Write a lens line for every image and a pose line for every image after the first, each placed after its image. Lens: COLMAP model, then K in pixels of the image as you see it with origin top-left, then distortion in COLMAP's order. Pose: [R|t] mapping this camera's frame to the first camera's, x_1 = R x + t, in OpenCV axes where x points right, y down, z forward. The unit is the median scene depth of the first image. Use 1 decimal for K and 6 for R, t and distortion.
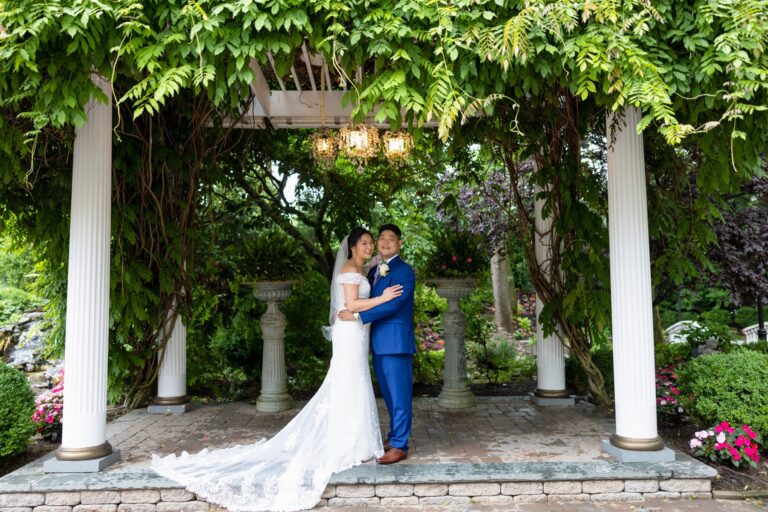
lens RADIAL K [[687.8, 0, 384.0], [0, 687.8, 256.0], [0, 0, 1]] dist [-0.006029, -0.003280]
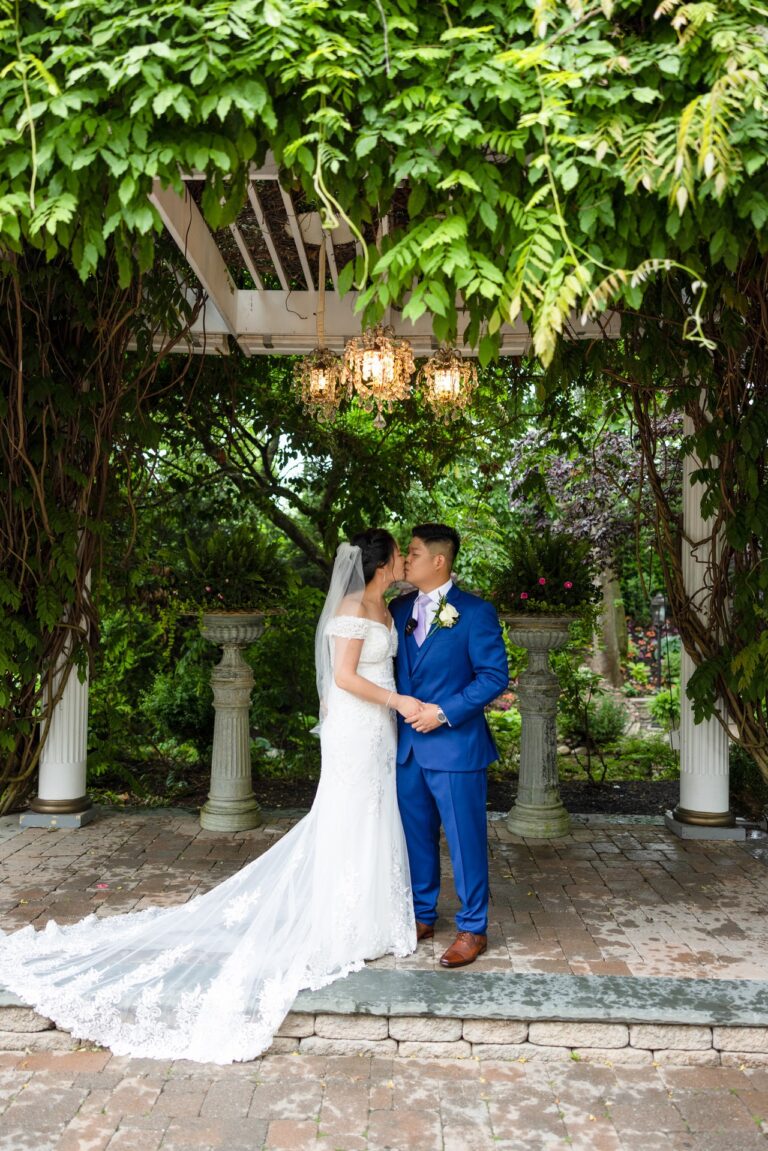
lens RADIAL K [[900.2, 0, 382.0], [0, 900.2, 558.7], [0, 0, 1]] dist [0.007326, 0.004348]
pose [[0.998238, 0.025668, -0.053507, 0.009221], [-0.025209, 0.999640, 0.009227, -0.023789], [0.053725, -0.007862, 0.998525, 0.291655]]
